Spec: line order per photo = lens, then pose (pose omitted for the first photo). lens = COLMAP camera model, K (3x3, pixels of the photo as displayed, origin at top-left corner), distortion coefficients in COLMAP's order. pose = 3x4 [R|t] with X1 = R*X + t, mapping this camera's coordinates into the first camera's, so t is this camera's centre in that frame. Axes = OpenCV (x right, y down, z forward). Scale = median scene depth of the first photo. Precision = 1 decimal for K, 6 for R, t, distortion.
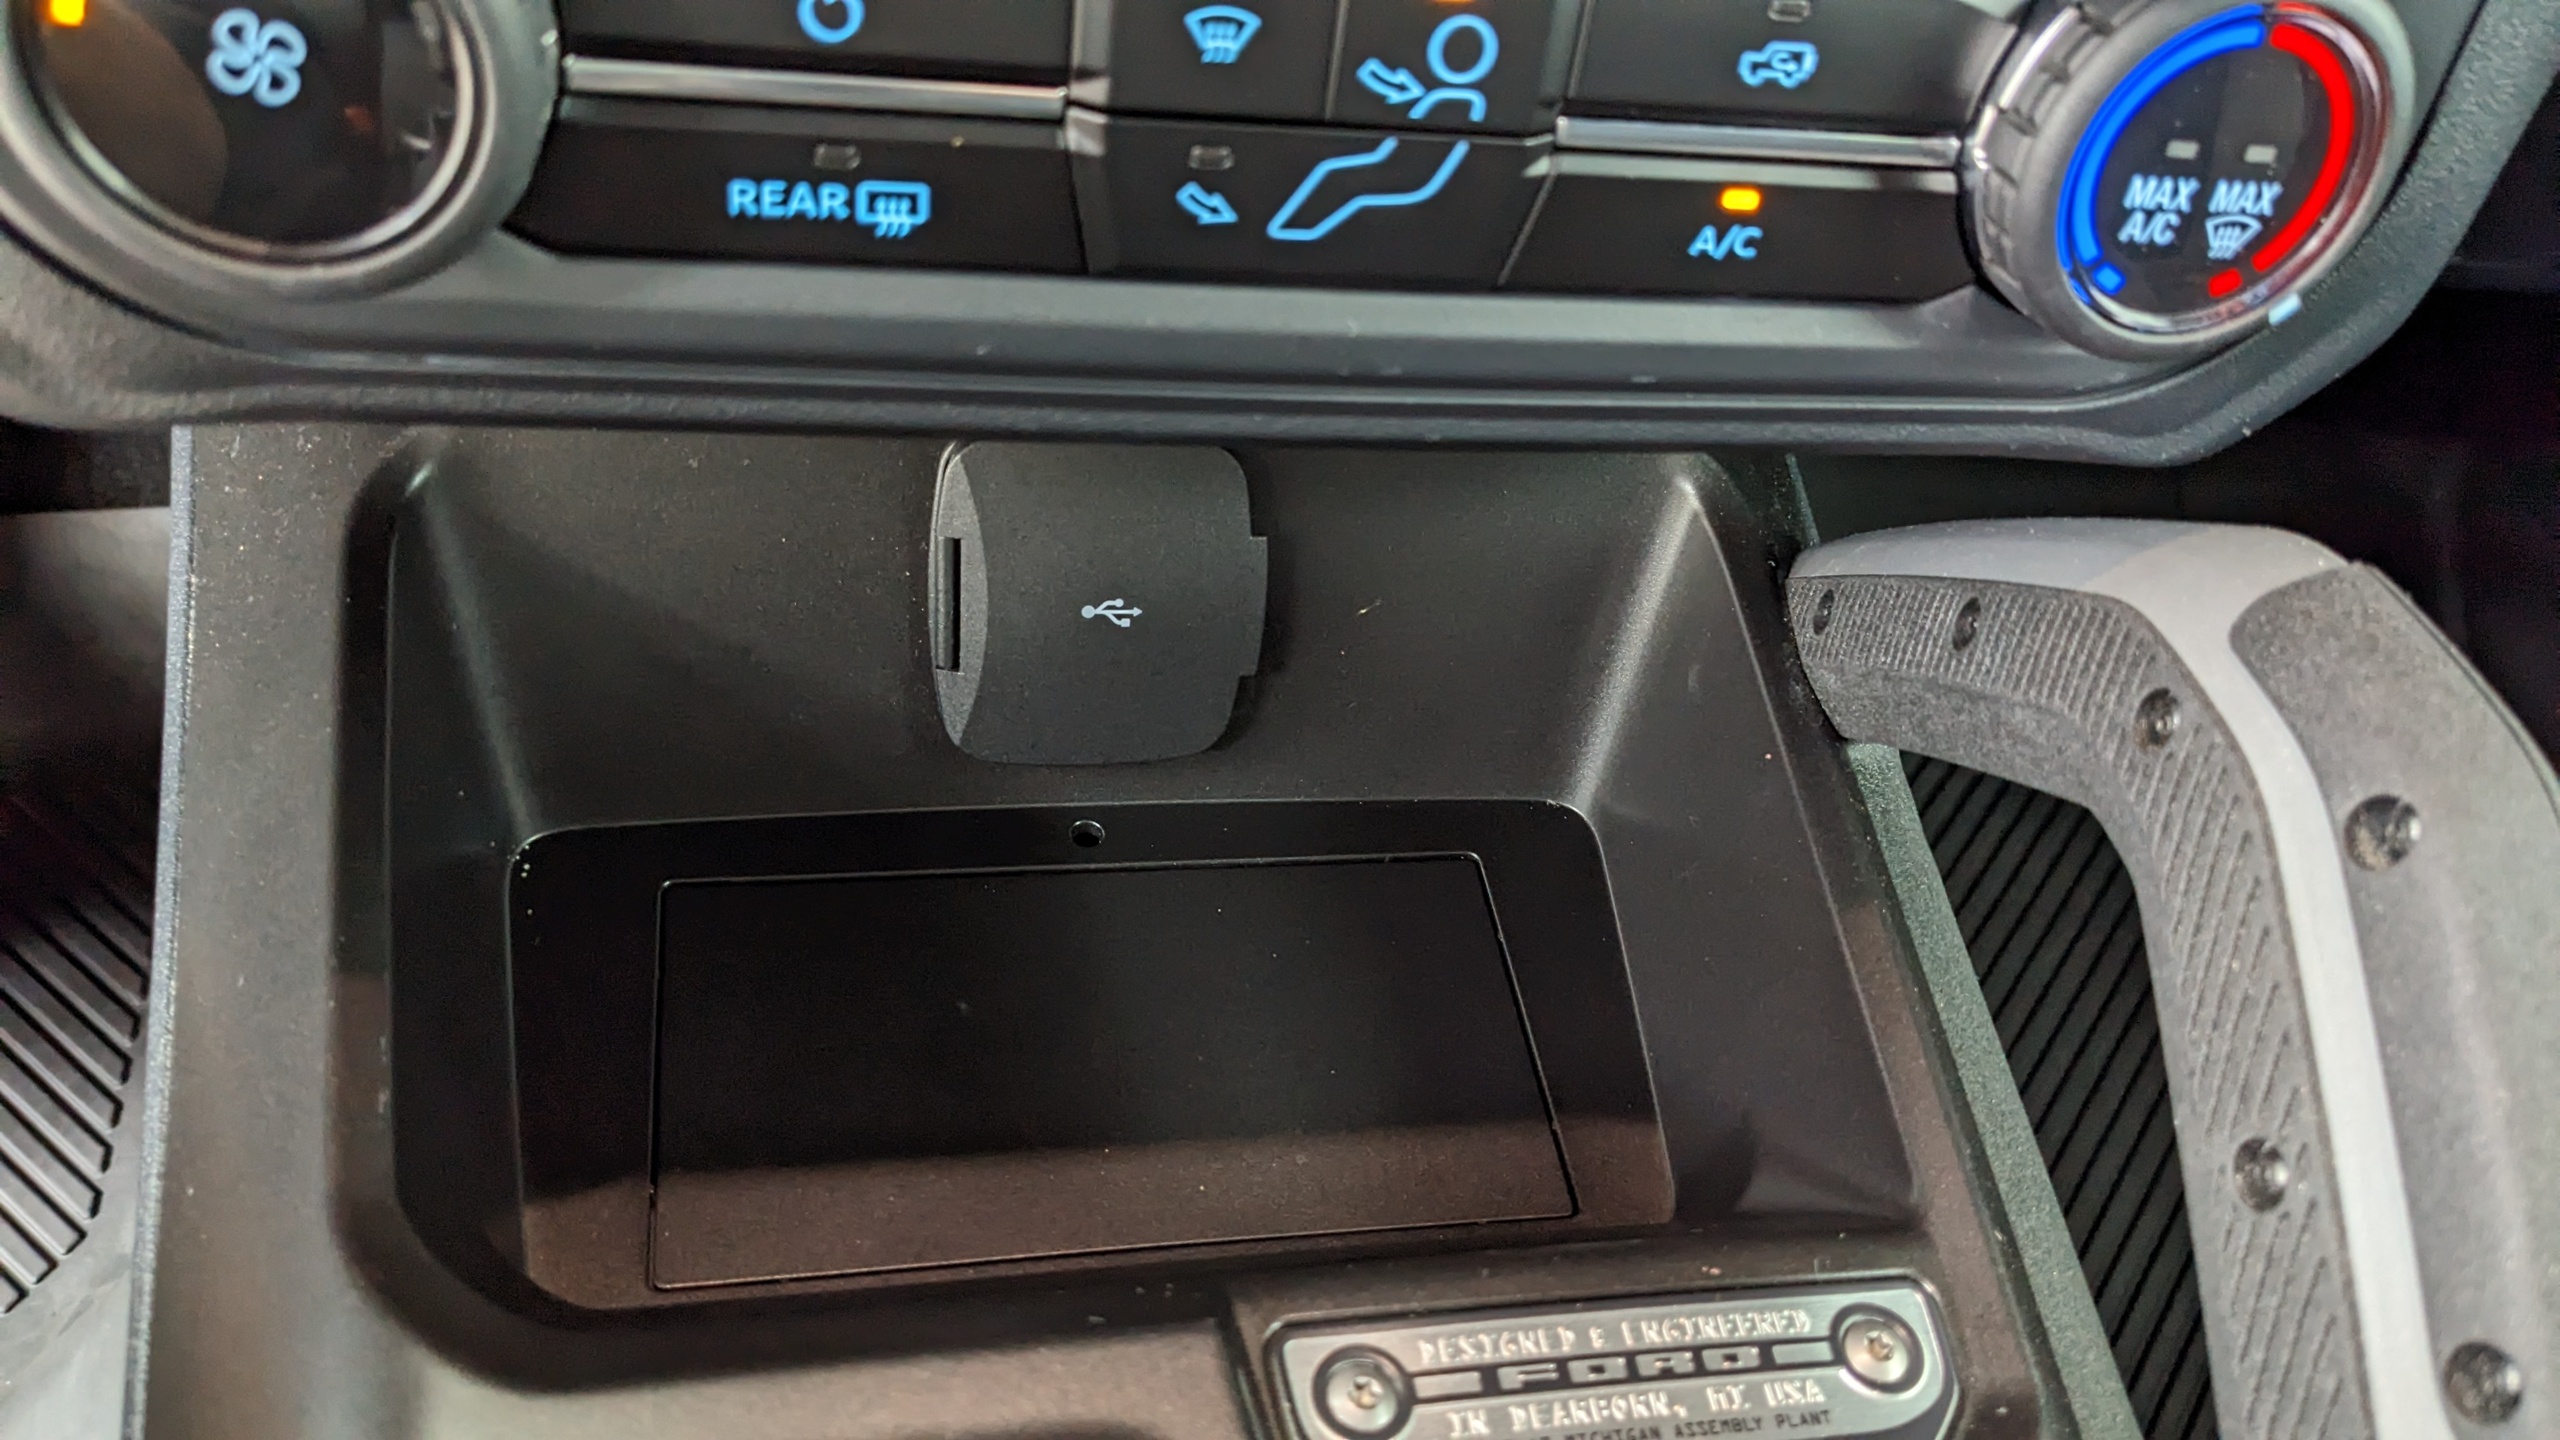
lens RADIAL K [[1992.0, 0, 1311.8], [0, 1992.0, 753.2], [0, 0, 1]] dist [0.061843, -0.126561]
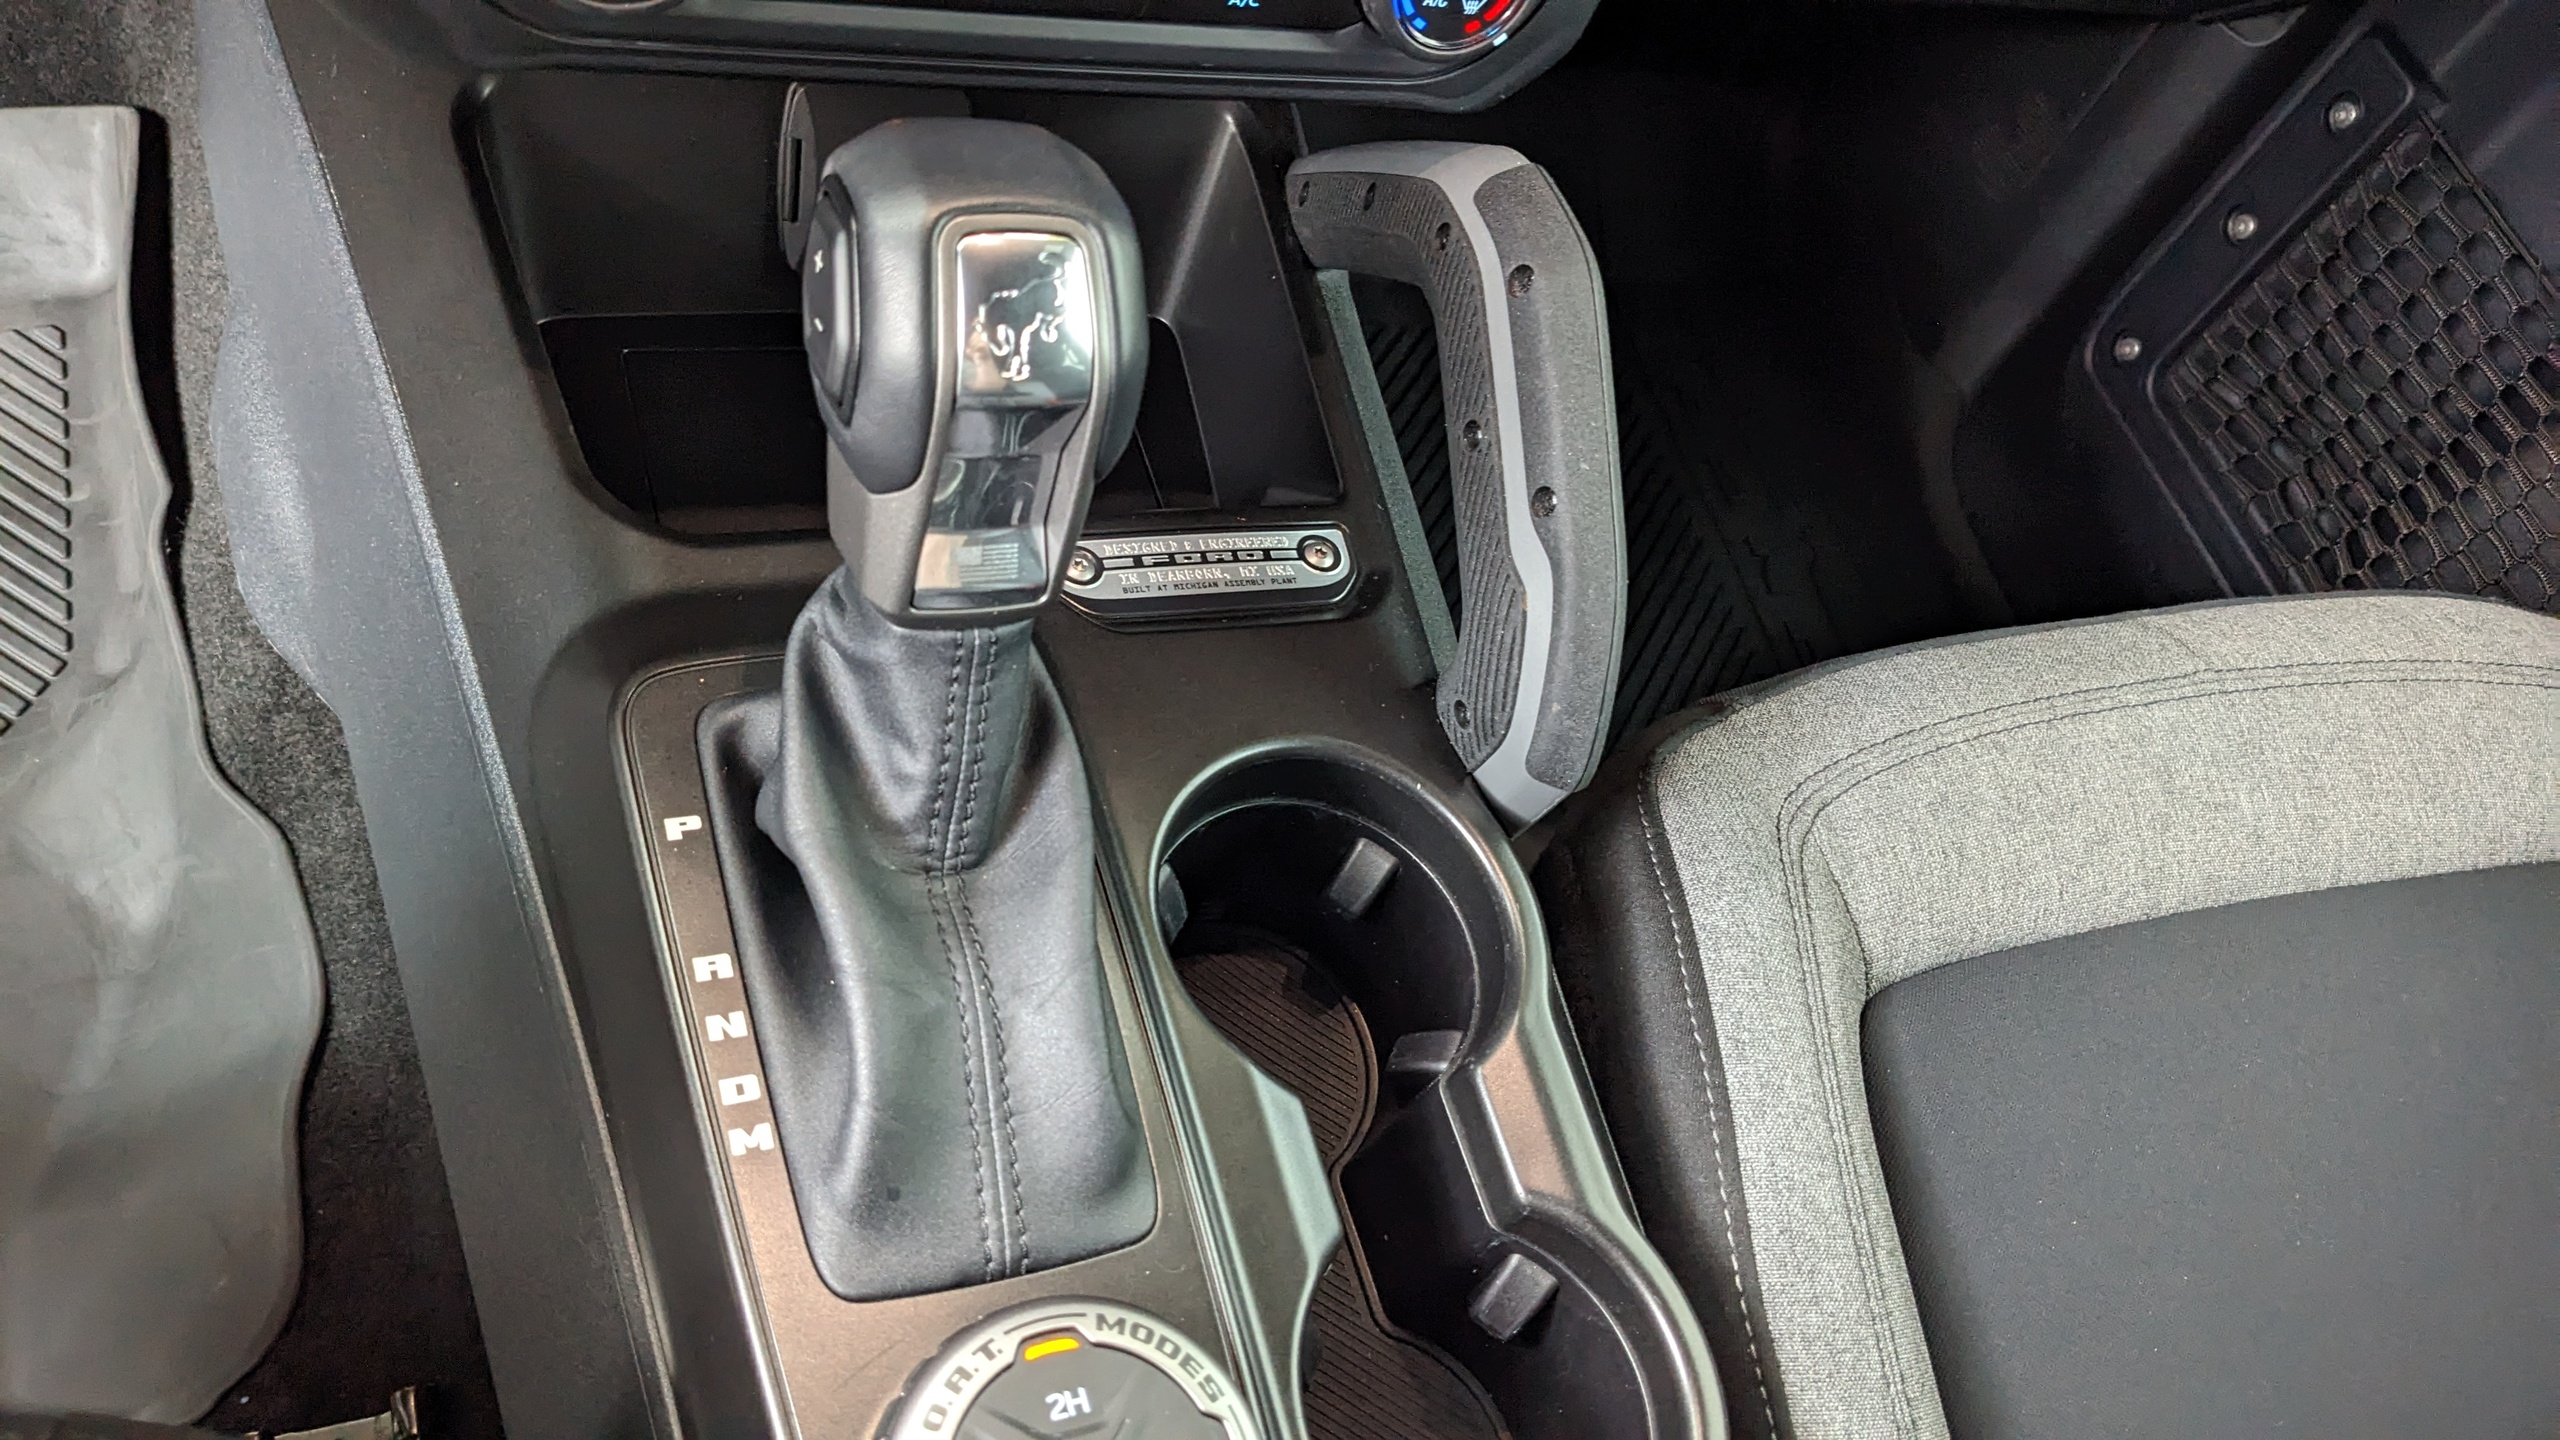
lens RADIAL K [[2031.2, 0, 1248.7], [0, 2031.2, 736.2], [0, 0, 1]] dist [0.066359, -0.138168]
pose [[0.981049, -0.035495, 0.190479, -0.227857], [0.003582, 0.986232, 0.165329, 0.154604], [-0.193725, -0.161514, 0.967669, -1.212279]]
